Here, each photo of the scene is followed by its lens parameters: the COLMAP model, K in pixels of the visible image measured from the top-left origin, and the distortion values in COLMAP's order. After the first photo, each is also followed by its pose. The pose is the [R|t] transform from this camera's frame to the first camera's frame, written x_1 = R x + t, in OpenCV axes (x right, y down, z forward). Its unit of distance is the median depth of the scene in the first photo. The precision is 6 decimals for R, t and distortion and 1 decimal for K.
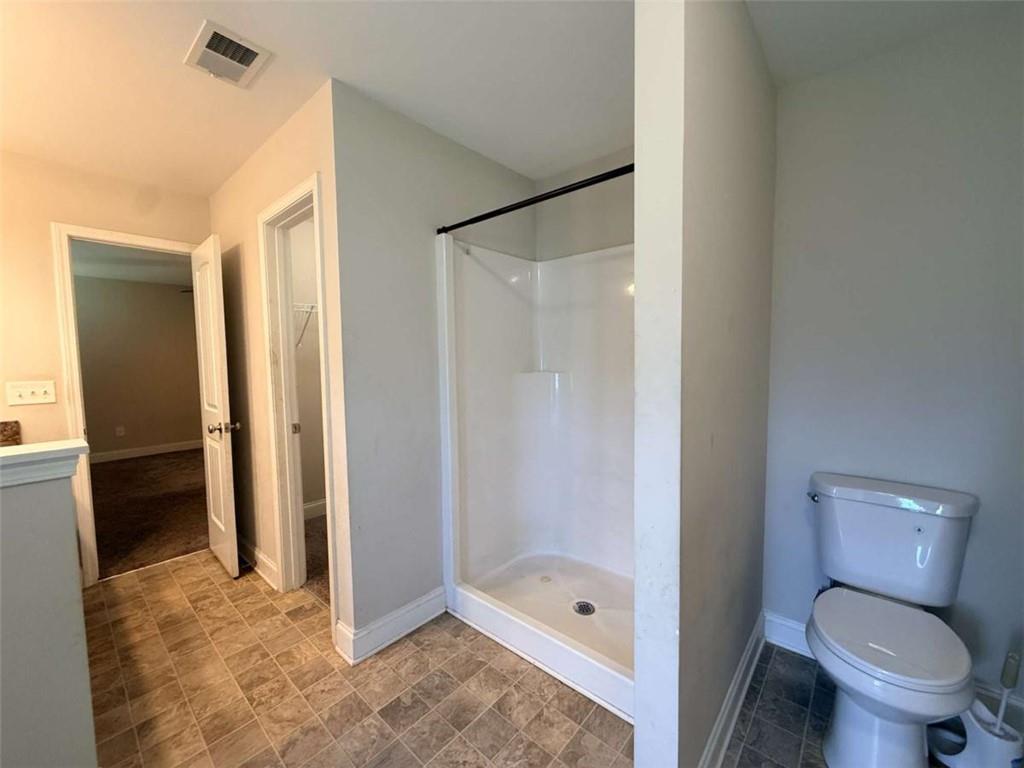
lens RADIAL K [[406.2, 0, 514.4], [0, 406.2, 382.0], [0, 0, 1]] dist [0.000929, 0.000132]
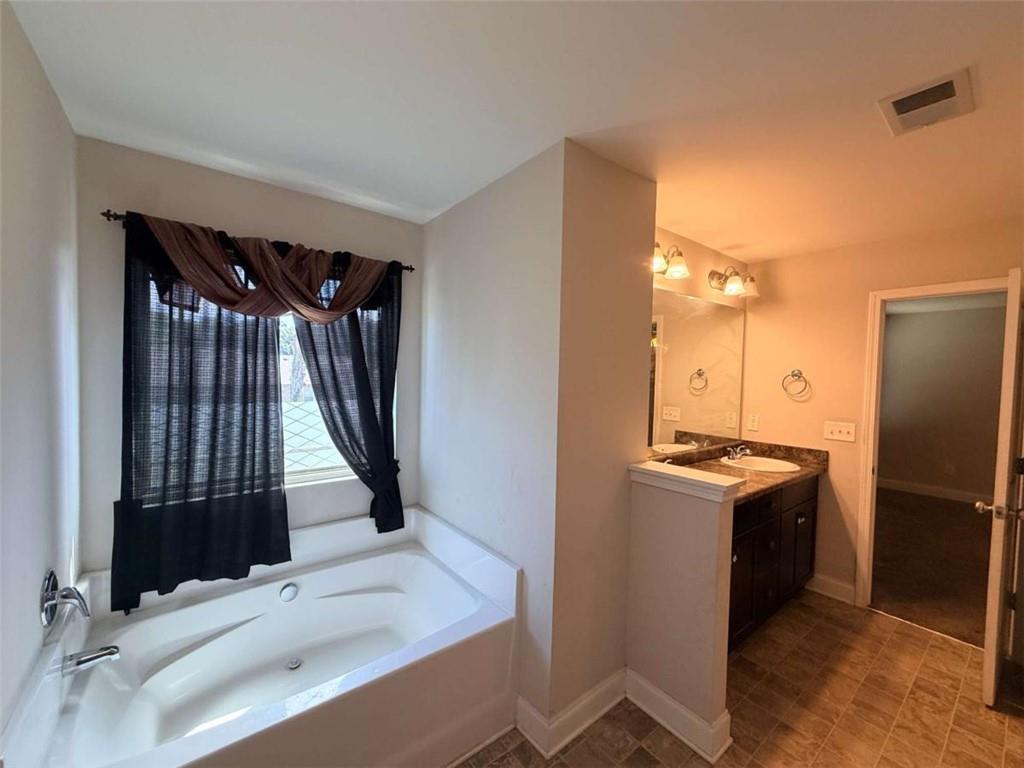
lens RADIAL K [[406.2, 0, 508.3], [0, 406.2, 382.5], [0, 0, 1]] dist [0.000929, 0.000132]
pose [[-0.190626, 0.036274, -0.980992, 0.256854], [-0.085344, 0.994921, 0.053373, -0.107174], [0.977946, 0.093896, -0.186562, 0.217411]]
